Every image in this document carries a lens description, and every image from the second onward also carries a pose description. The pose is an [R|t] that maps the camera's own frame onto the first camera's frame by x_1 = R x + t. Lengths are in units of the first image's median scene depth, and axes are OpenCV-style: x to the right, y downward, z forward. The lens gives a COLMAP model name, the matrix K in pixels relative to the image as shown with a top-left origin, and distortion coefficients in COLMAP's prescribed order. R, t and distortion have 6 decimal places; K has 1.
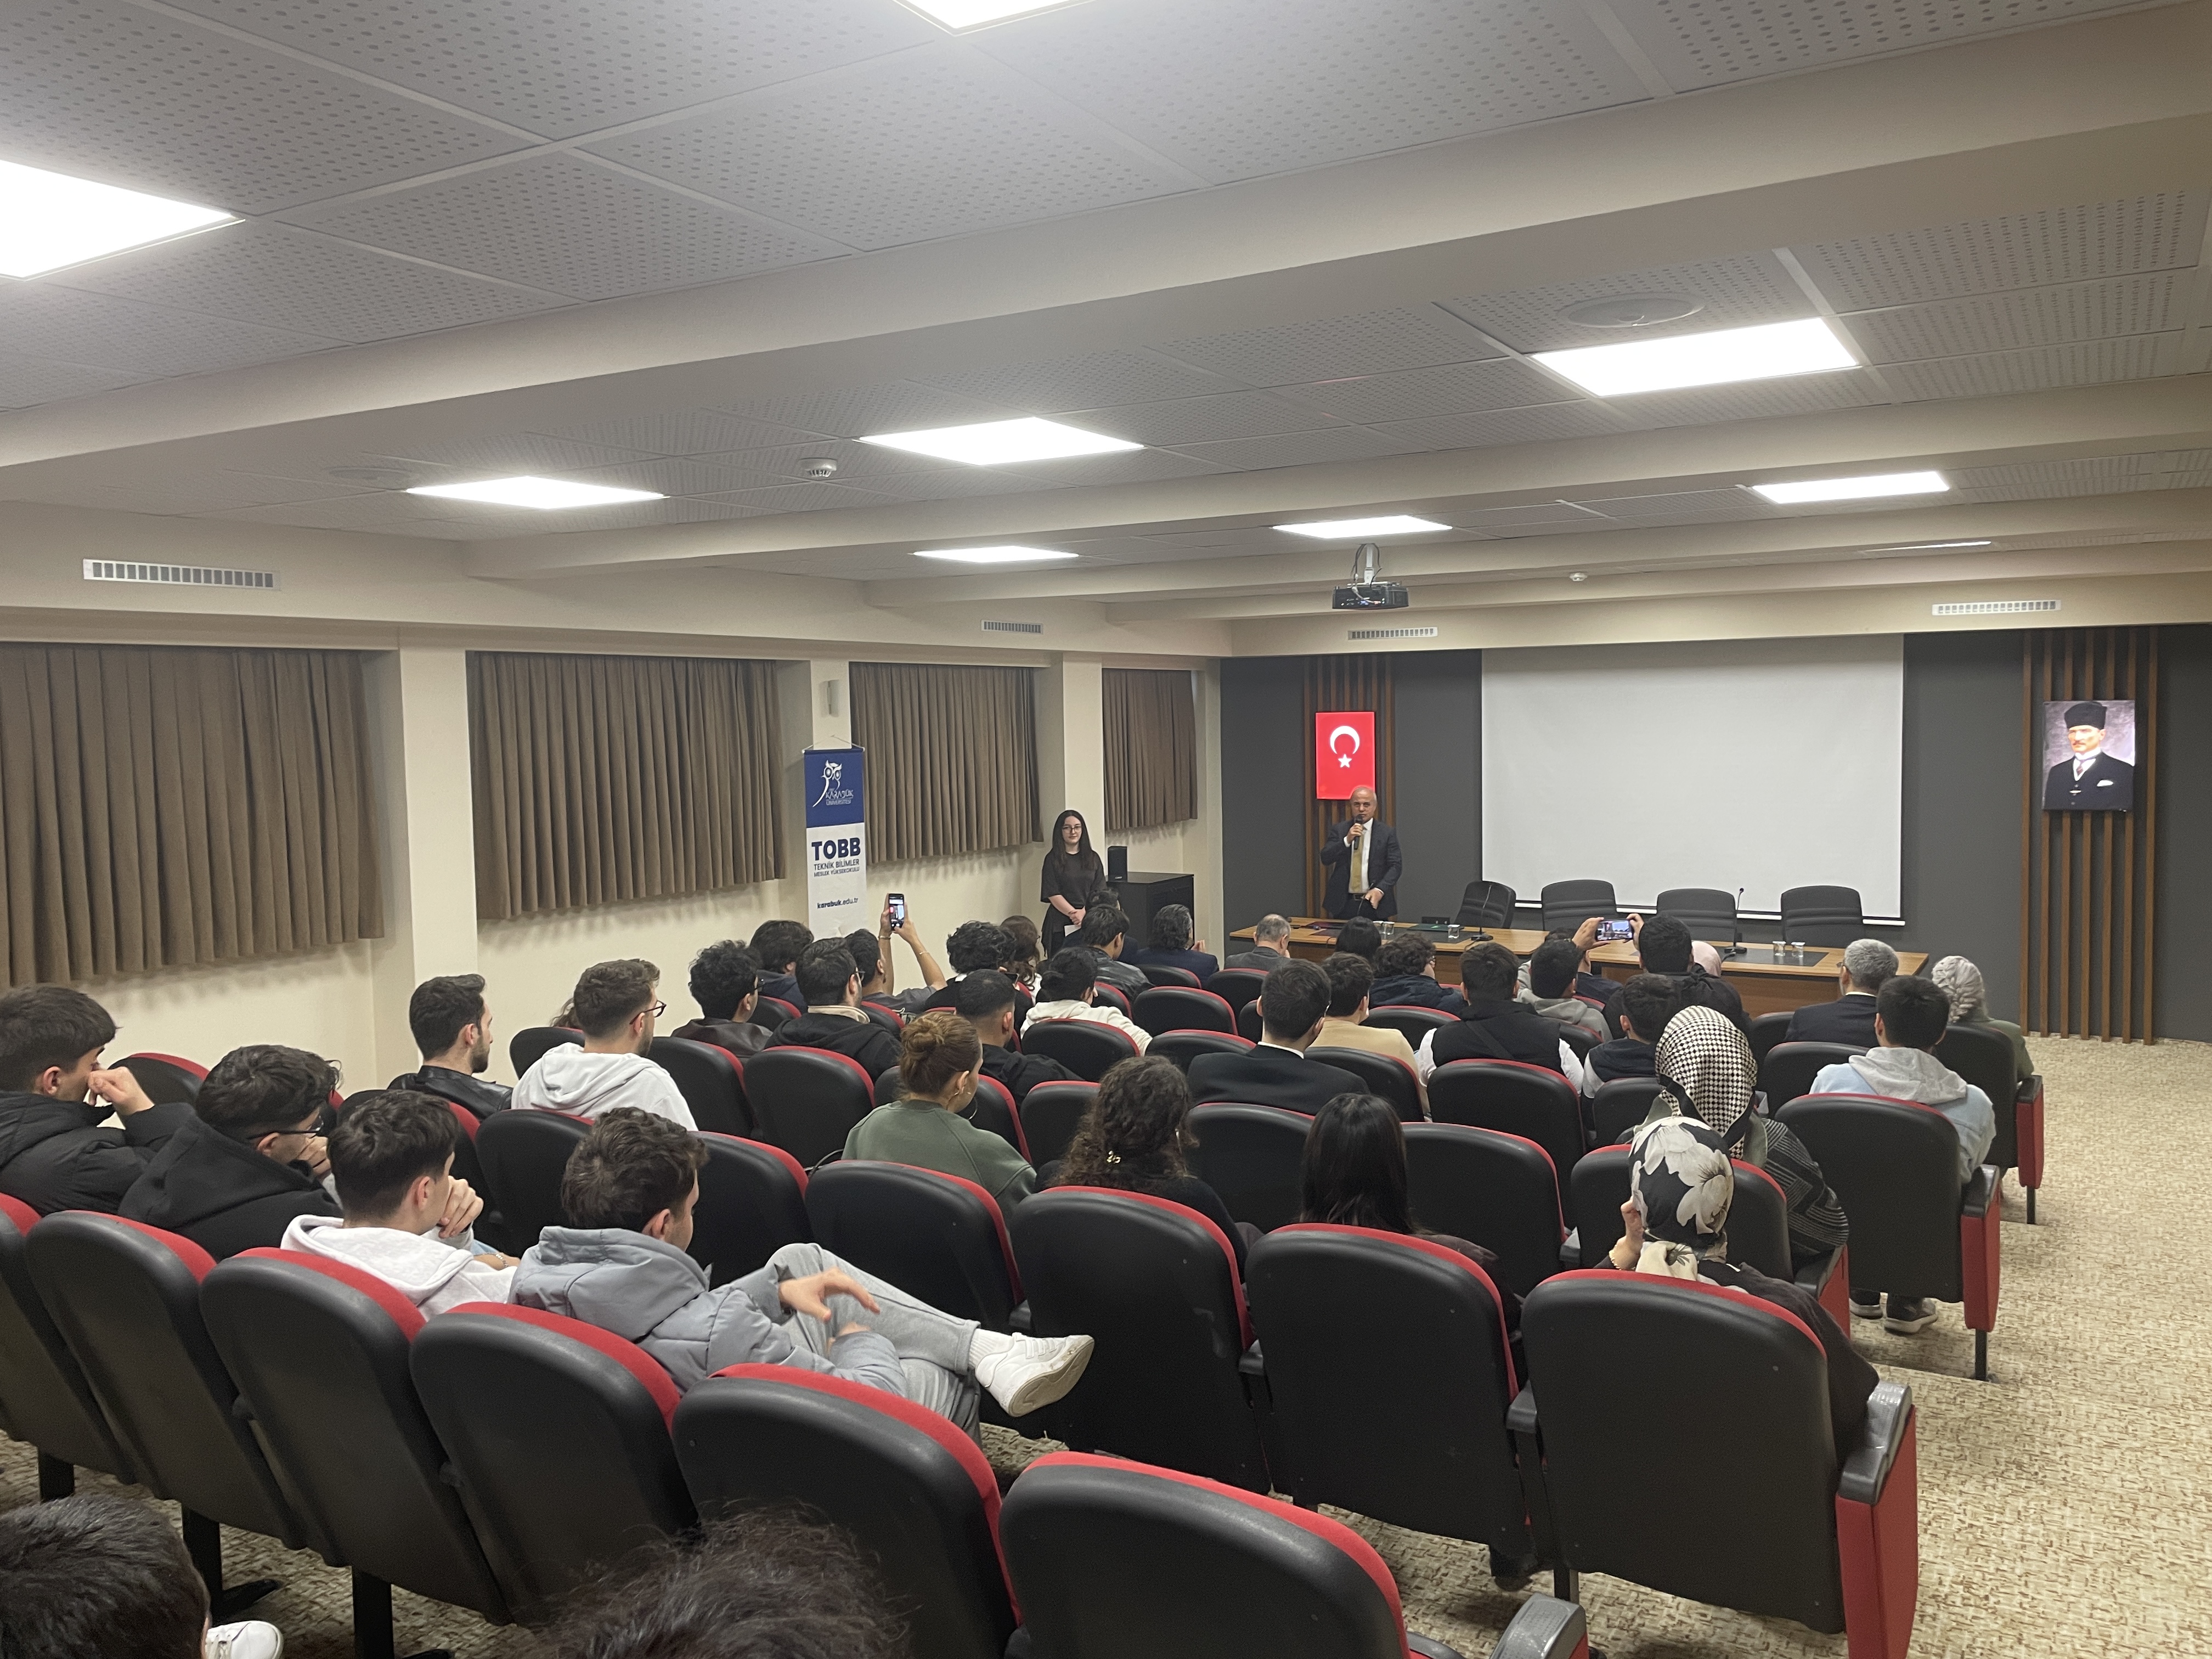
lens RADIAL K [[1667.6, 0, 1120.9], [0, 1667.6, 821.4], [0, 0, 1]] dist [0.077238, -0.094448]
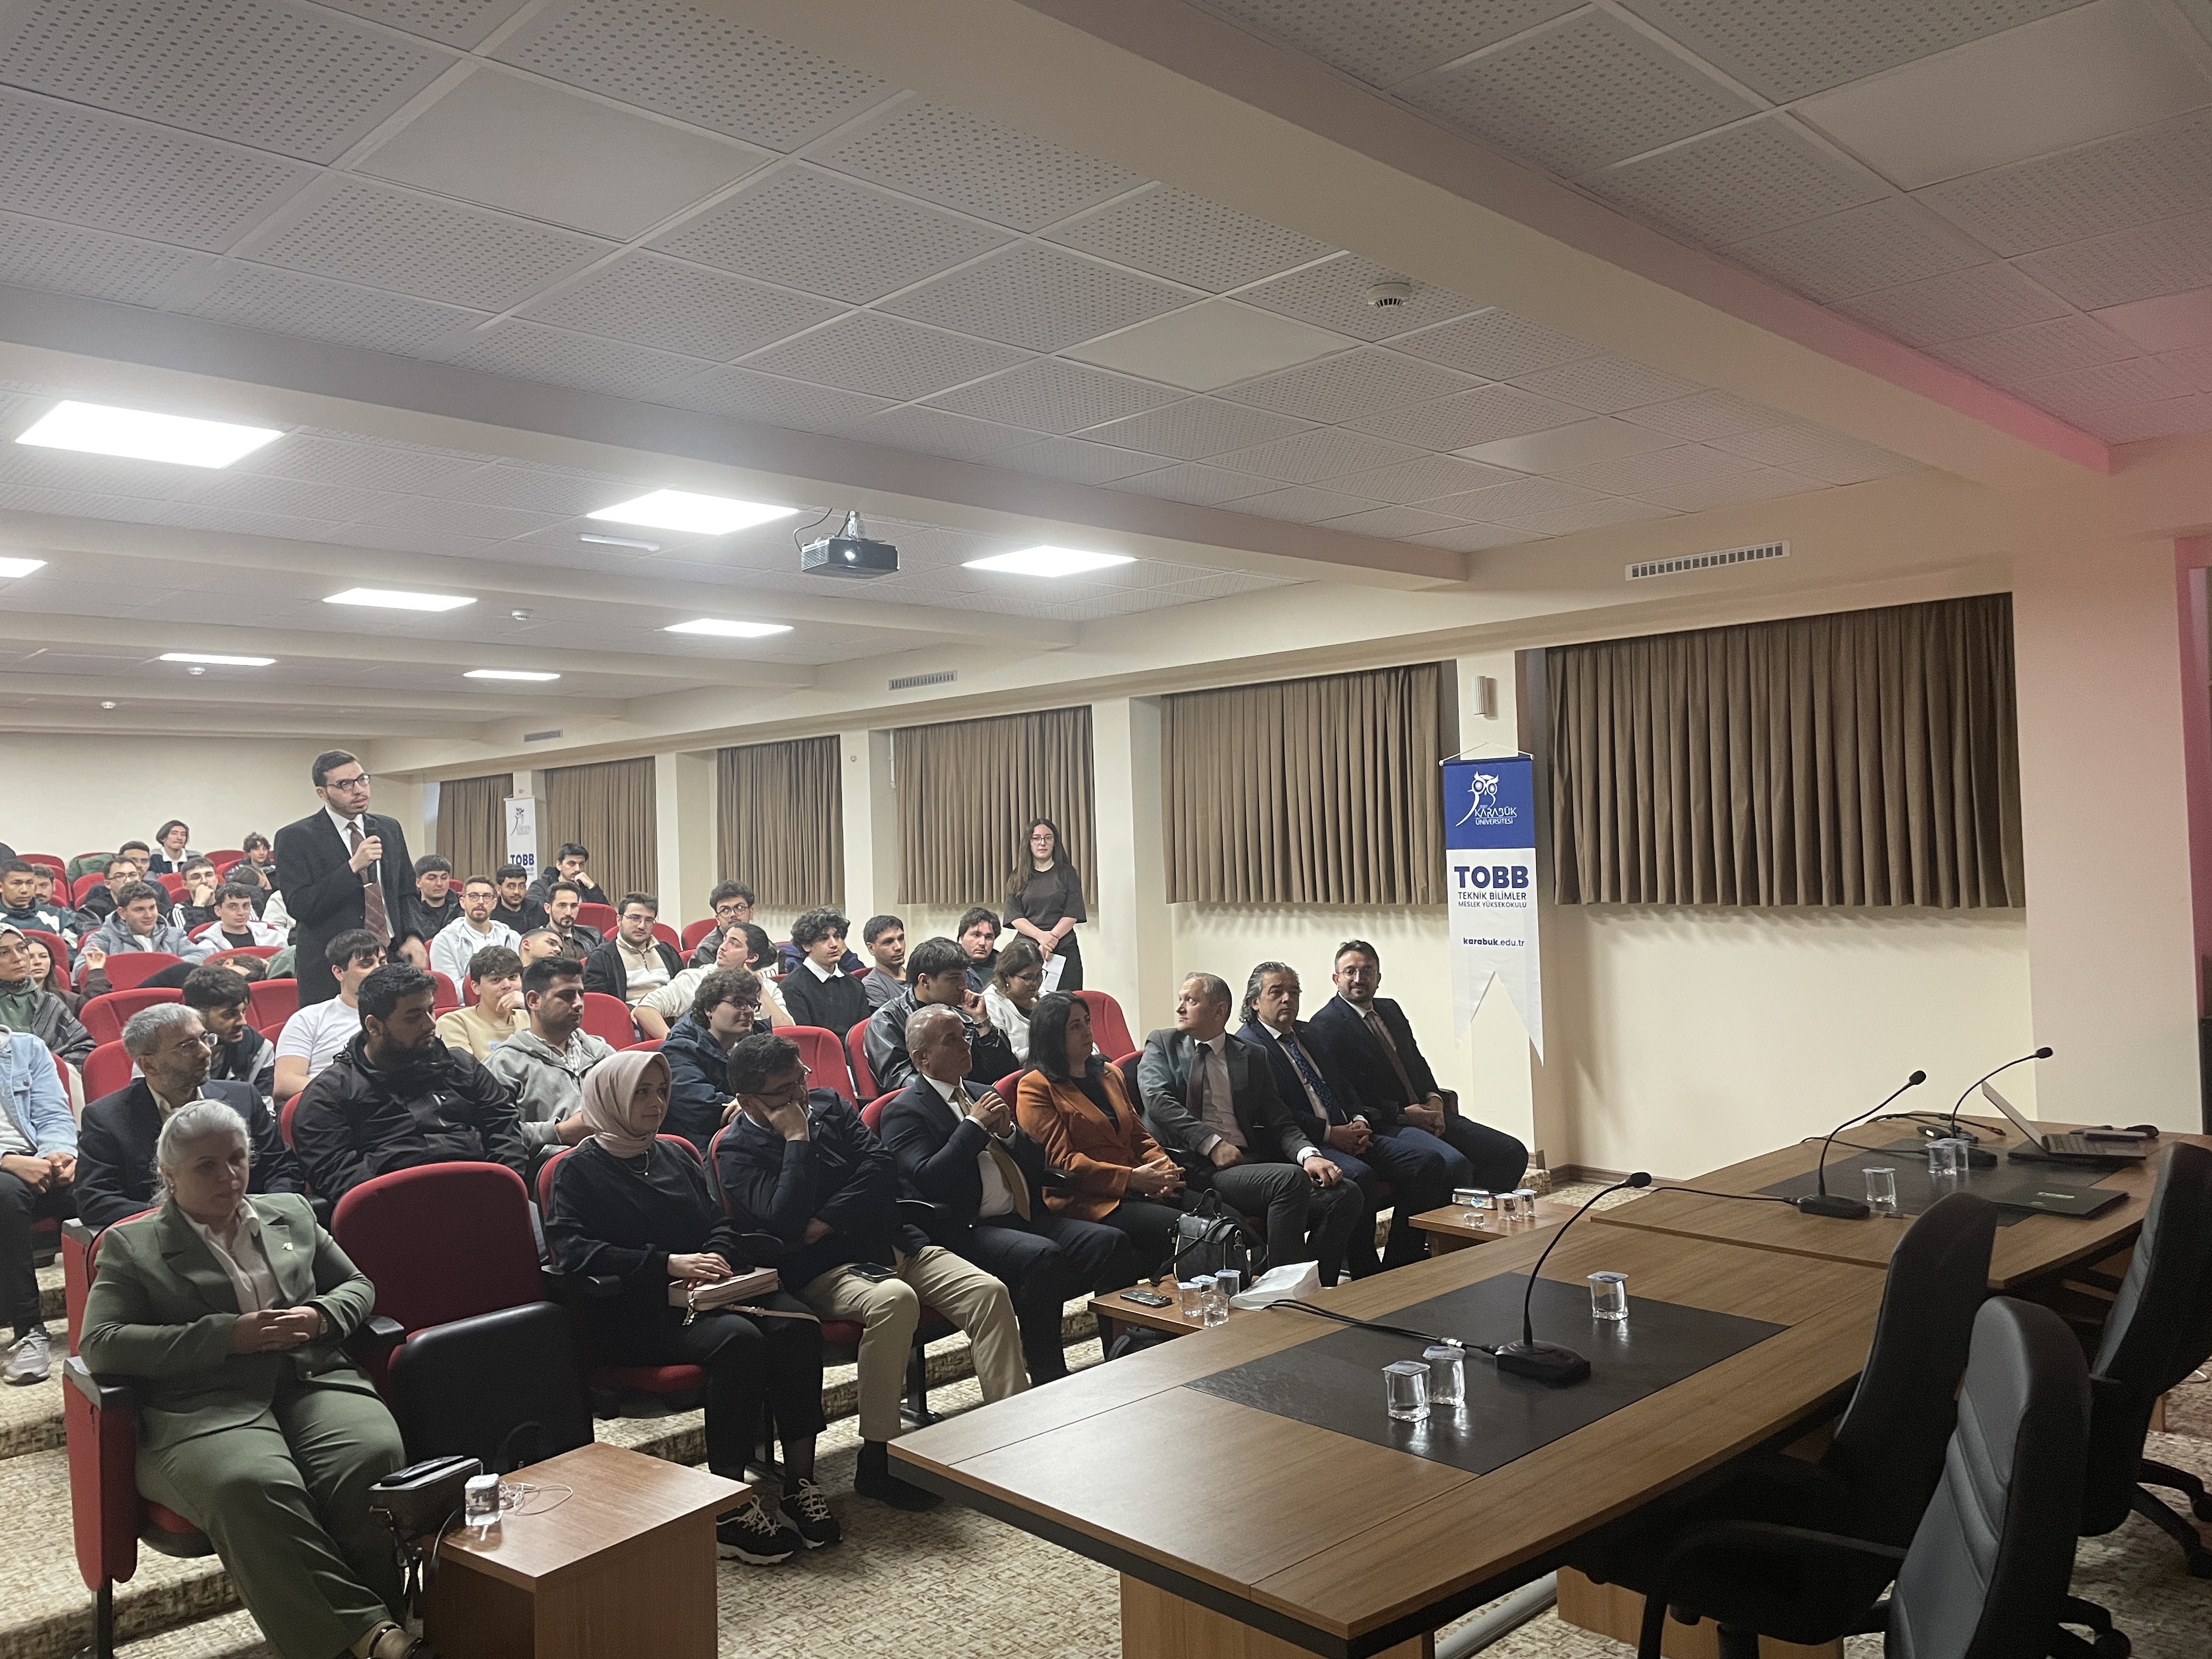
lens RADIAL K [[1667.6, 0, 1113.8], [0, 1667.6, 817.7], [0, 0, 1]] dist [0.077238, -0.094448]
pose [[-0.276956, 0.029981, -0.960415, 0.688575], [-0.005669, 0.999445, 0.032834, -0.039913], [0.960866, 0.014538, -0.276632, 1.050823]]
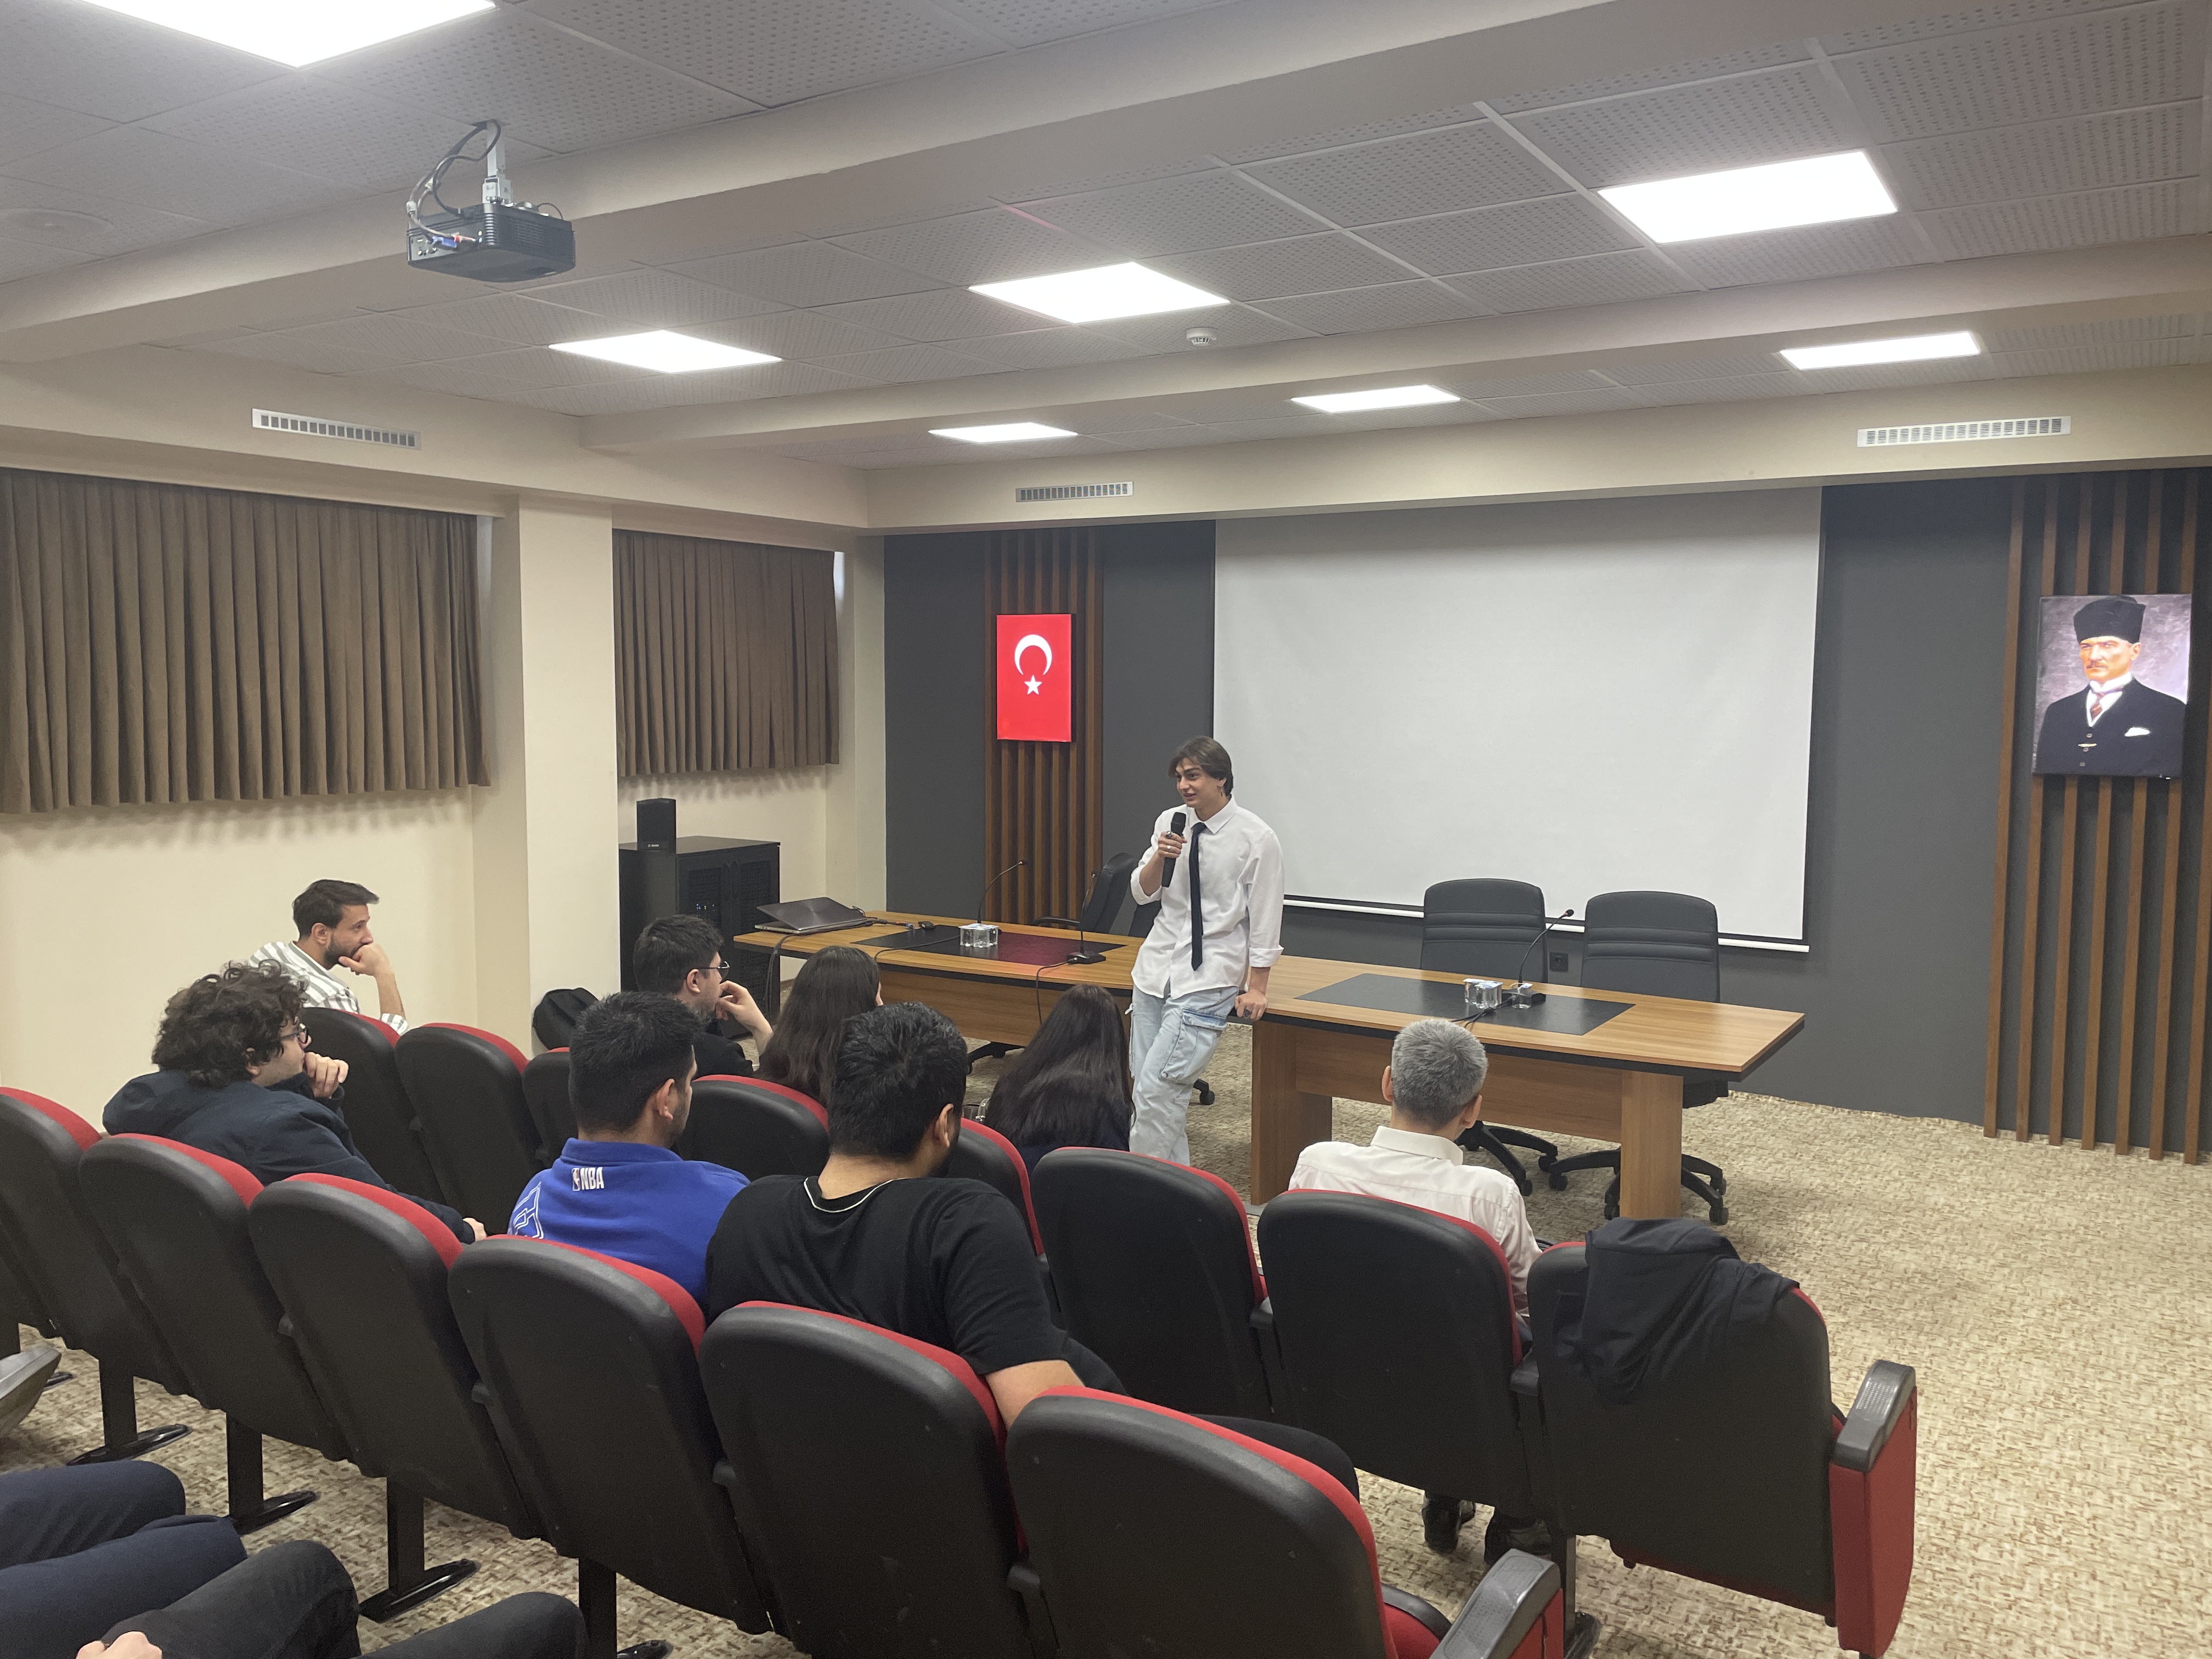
lens RADIAL K [[1667.6, 0, 1097.7], [0, 1667.6, 821.1], [0, 0, 1]] dist [0.077238, -0.094448]
pose [[0.998889, 0.026948, -0.038667, 0.261680], [-0.026203, 0.999464, 0.019649, 0.008231], [0.039176, -0.018614, 0.999059, 0.423950]]
